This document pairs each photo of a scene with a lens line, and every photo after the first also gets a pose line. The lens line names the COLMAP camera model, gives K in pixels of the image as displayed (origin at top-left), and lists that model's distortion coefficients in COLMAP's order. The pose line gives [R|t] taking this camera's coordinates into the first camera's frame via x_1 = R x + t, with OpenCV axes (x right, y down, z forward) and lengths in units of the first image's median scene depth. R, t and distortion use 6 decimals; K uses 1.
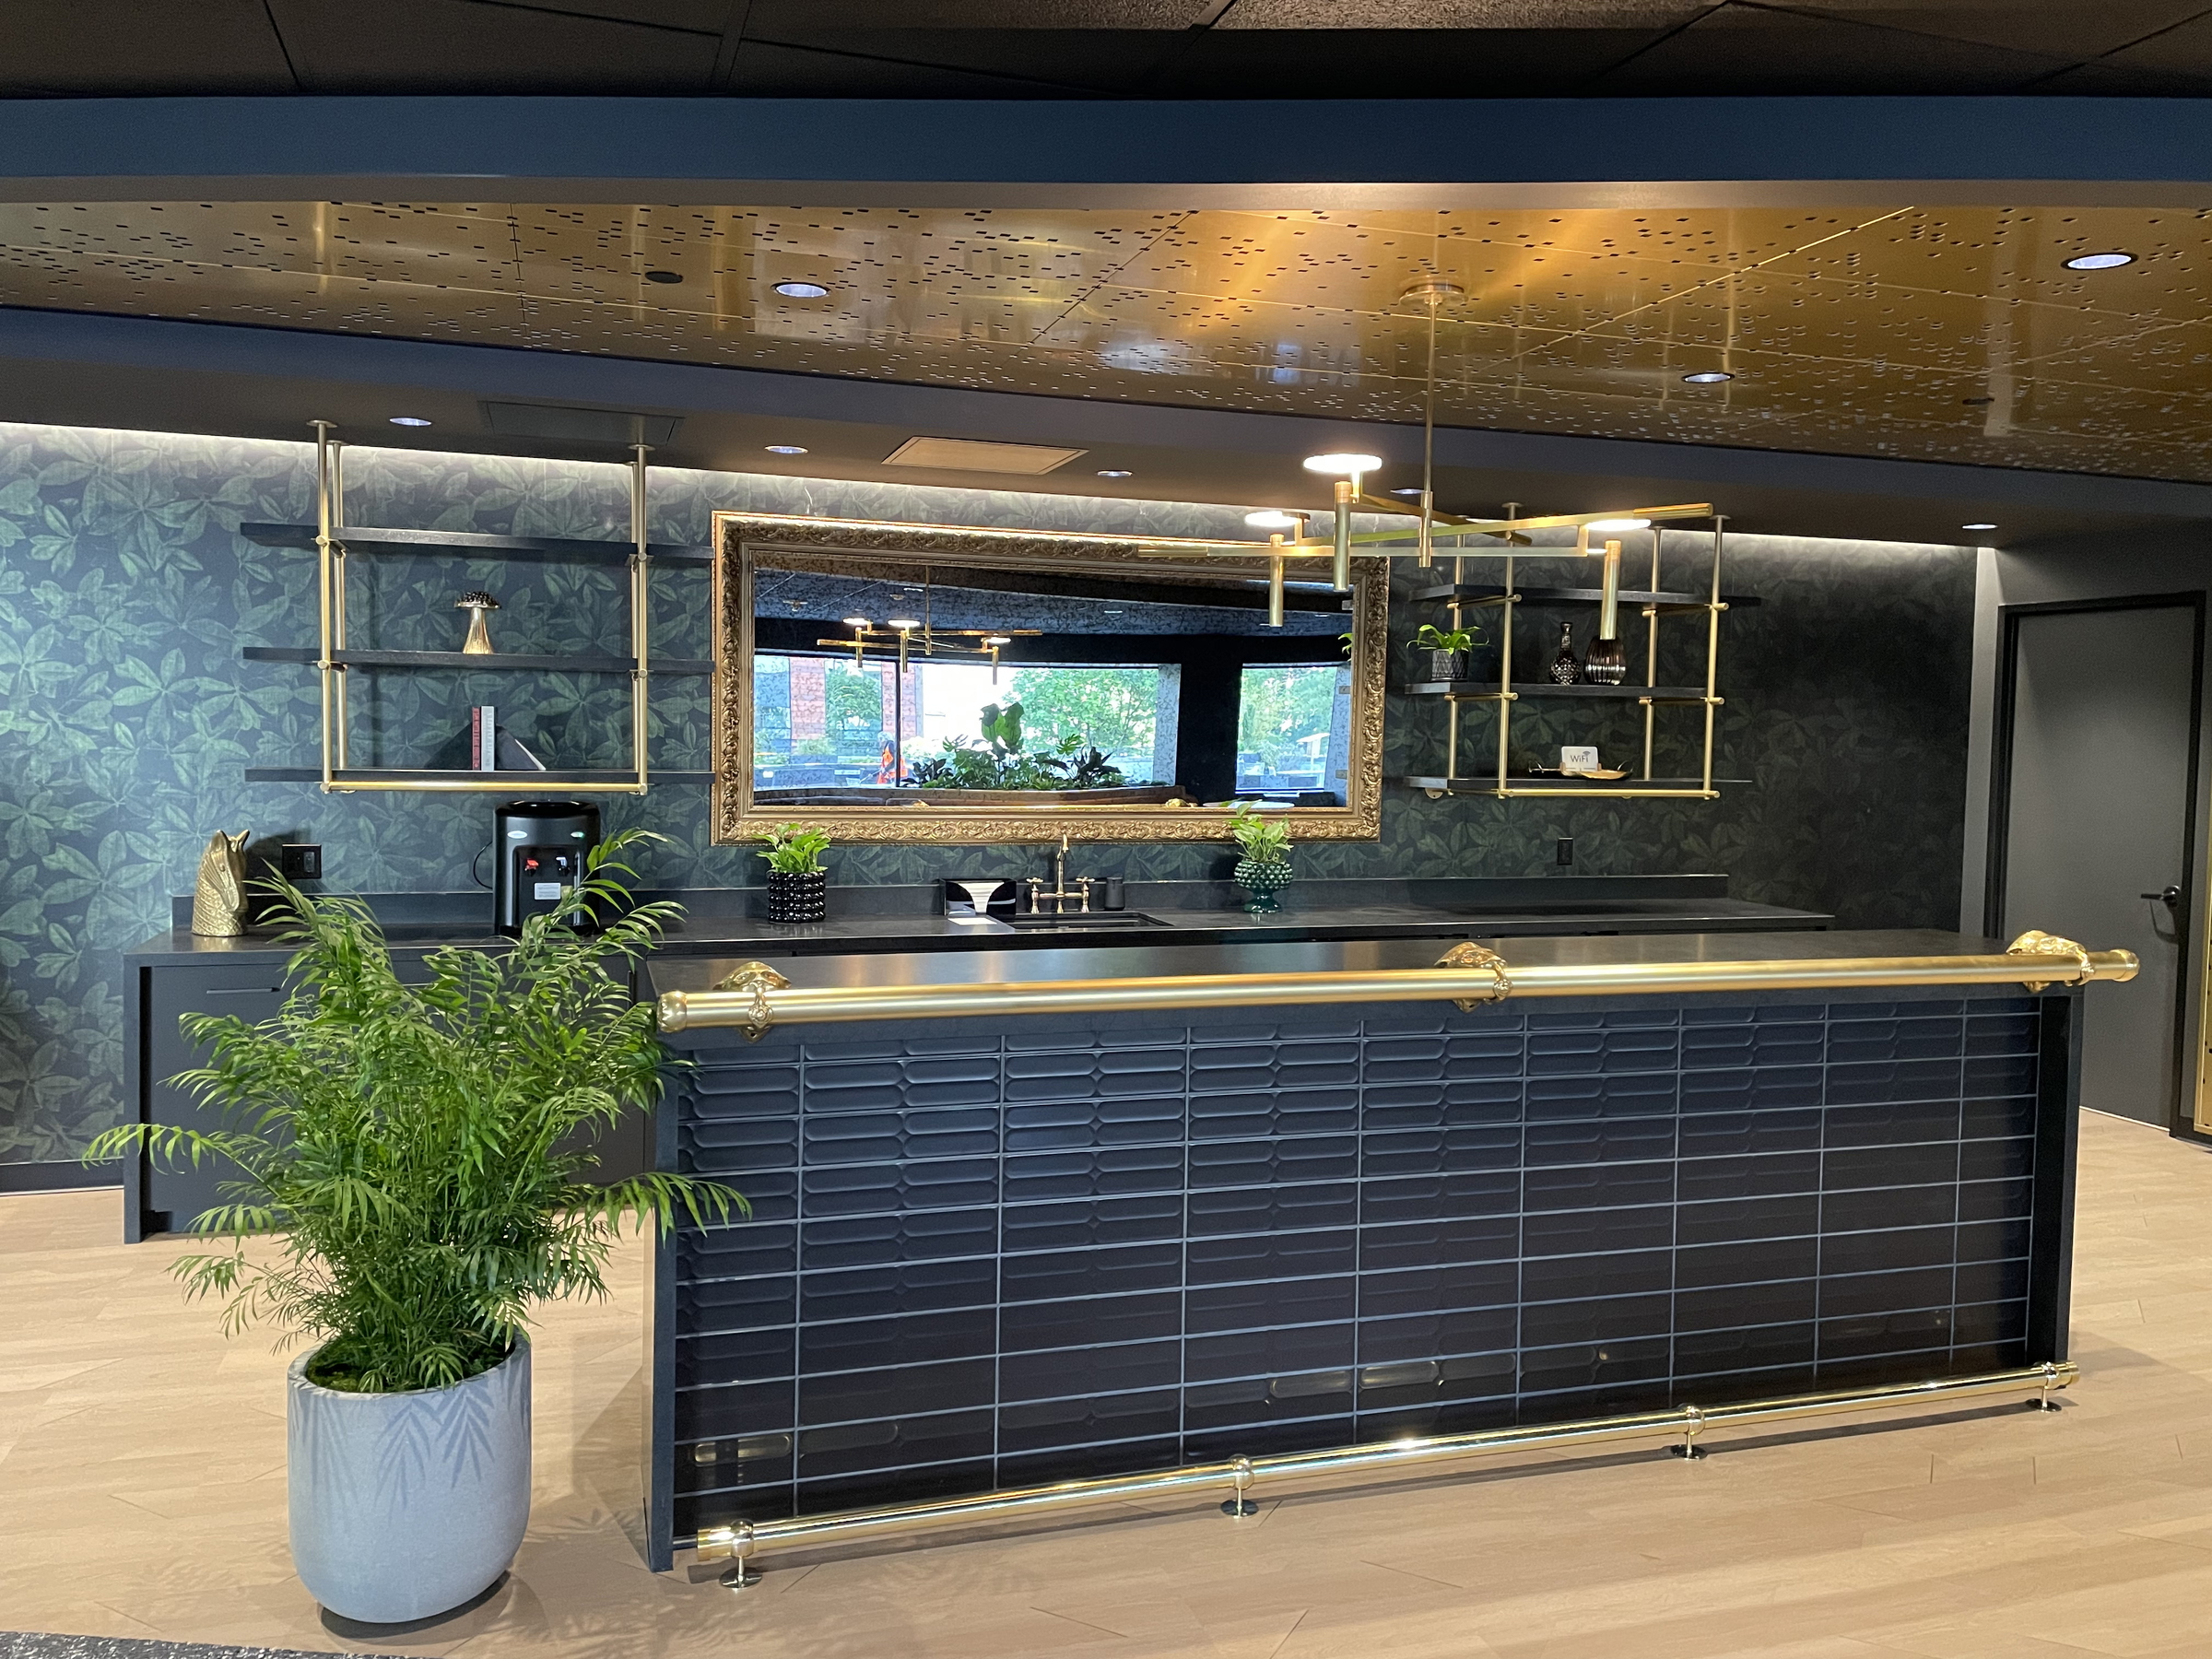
lens RADIAL K [[1688.6, 0, 1112.5], [0, 1688.6, 822.8], [0, 0, 1]] dist [0.039361, -0.029231]
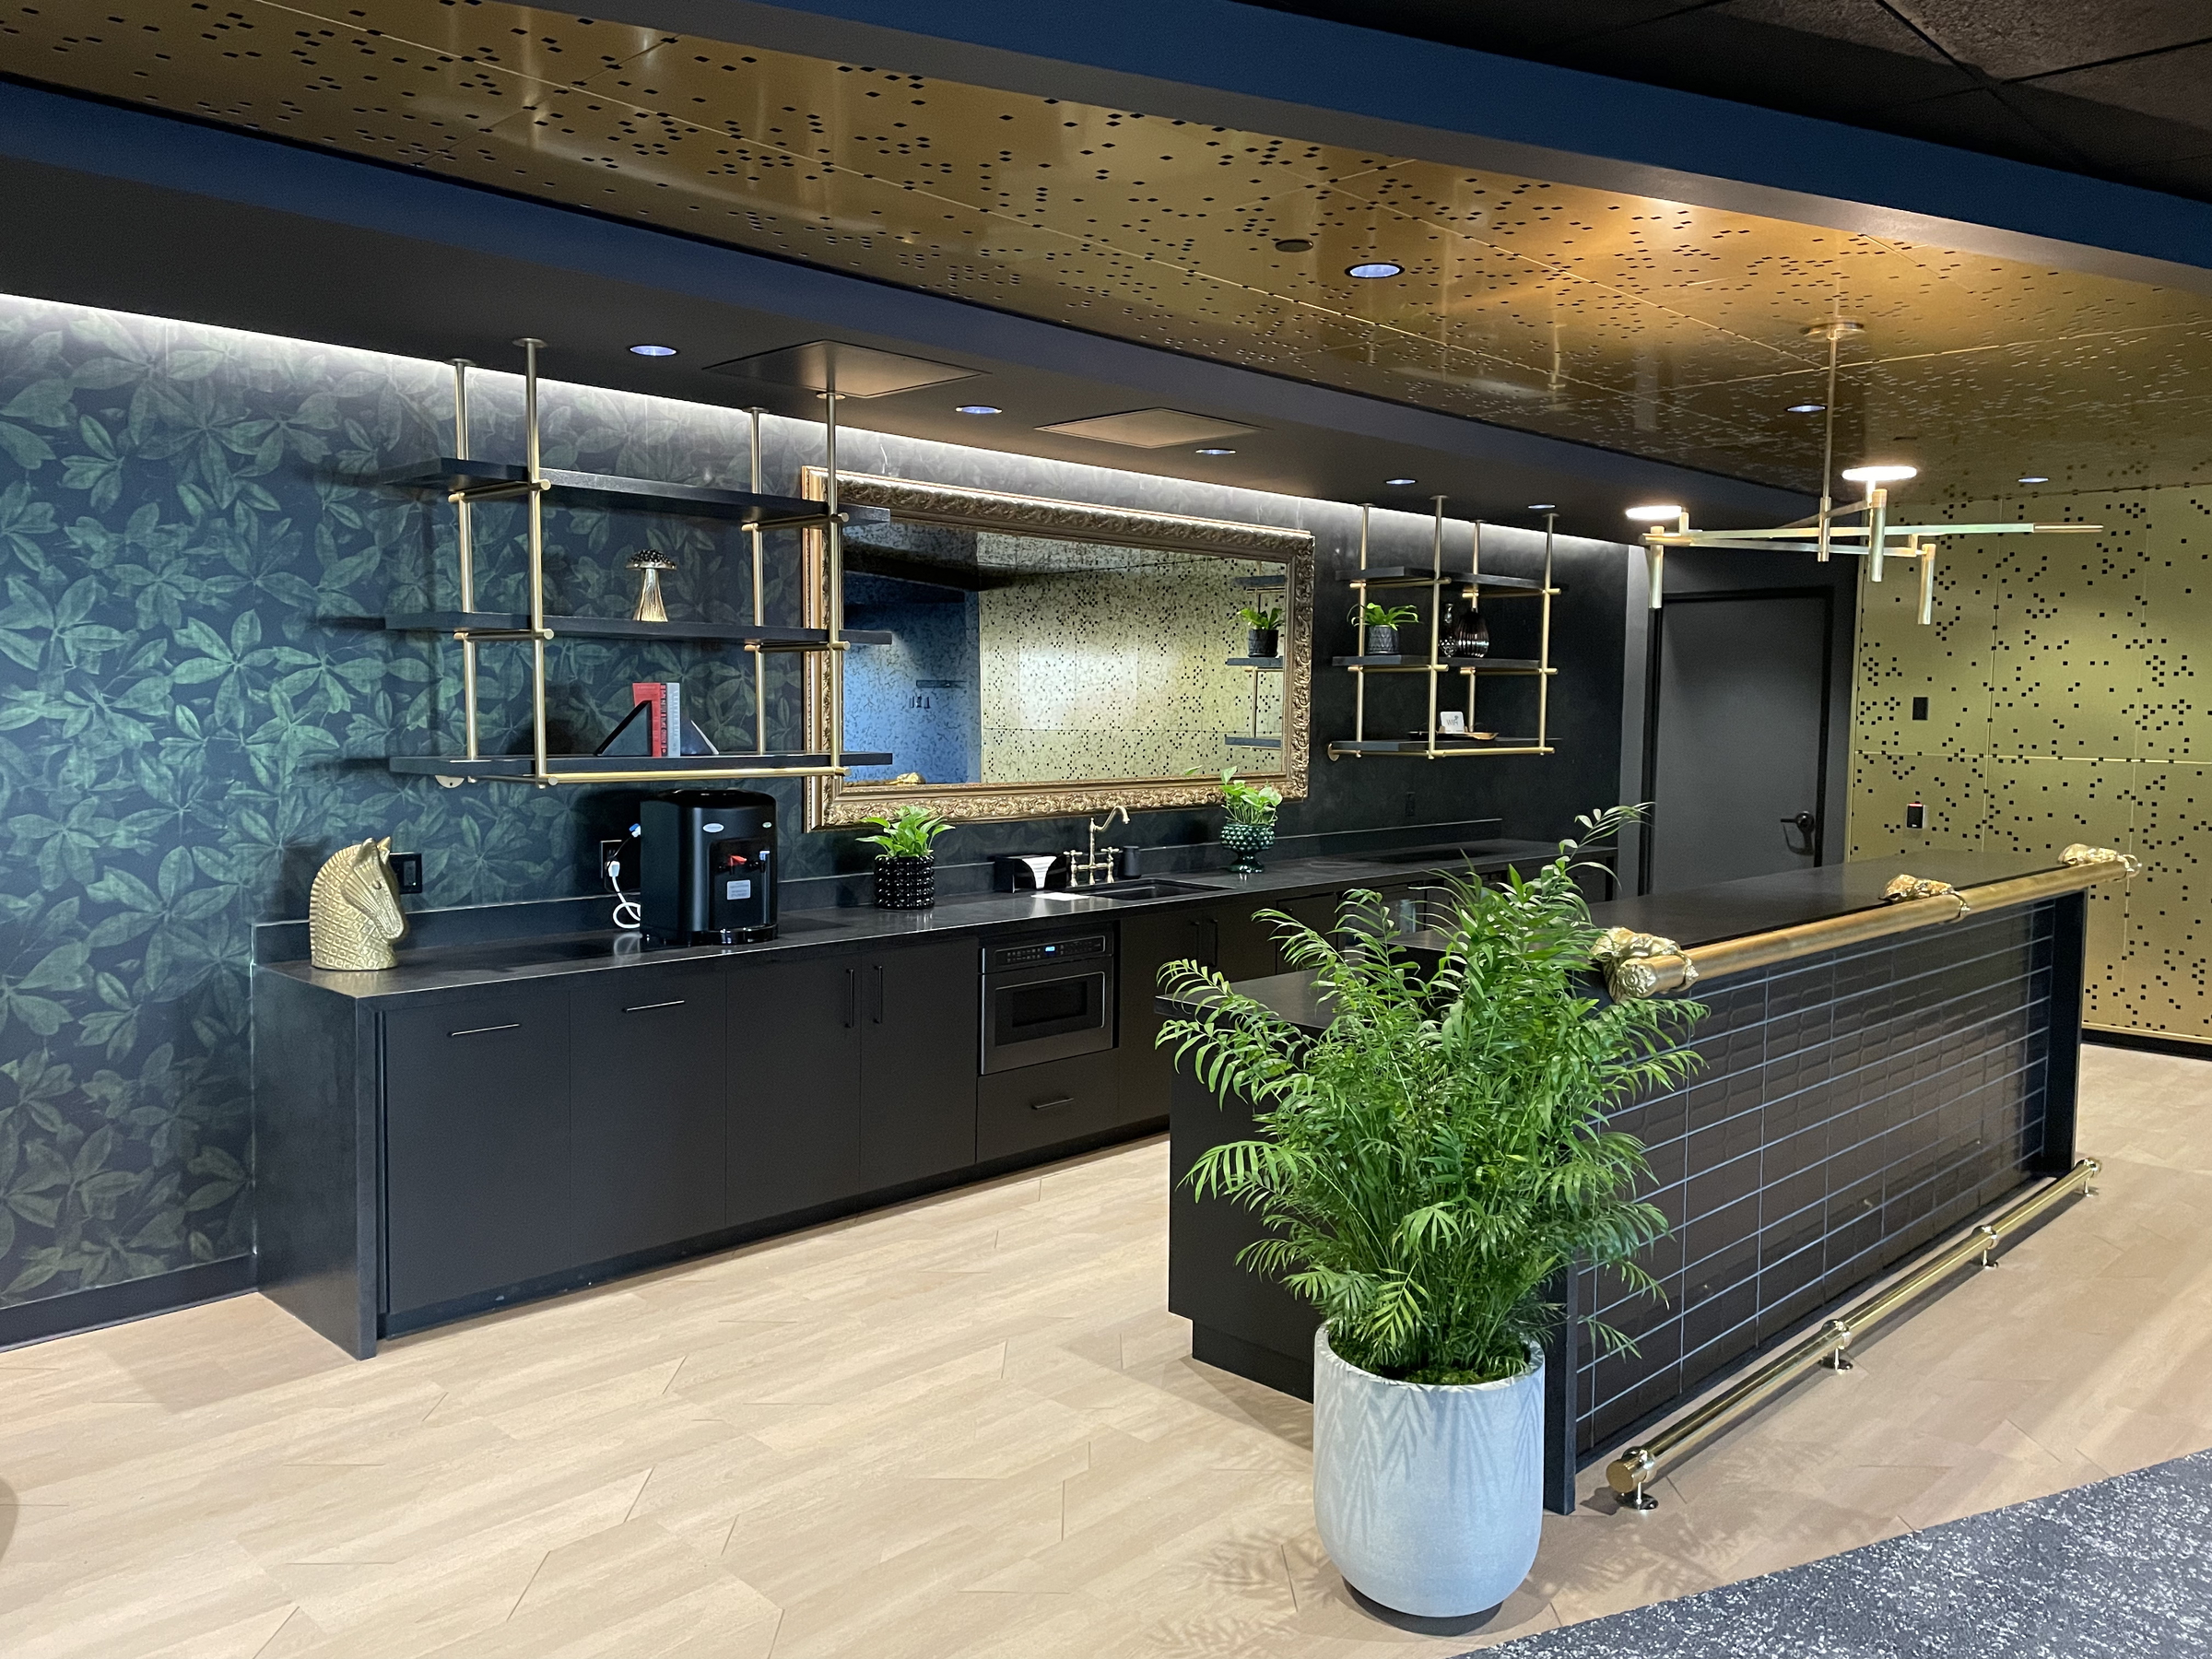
lens RADIAL K [[1688.6, 0, 1103.3], [0, 1688.6, 830.3], [0, 0, 1]] dist [0.039361, -0.029231]
pose [[0.882961, -0.045840, 0.467202, -0.570714], [0.033760, 0.998845, 0.034200, -0.014720], [-0.468230, -0.014424, 0.883489, 0.124428]]
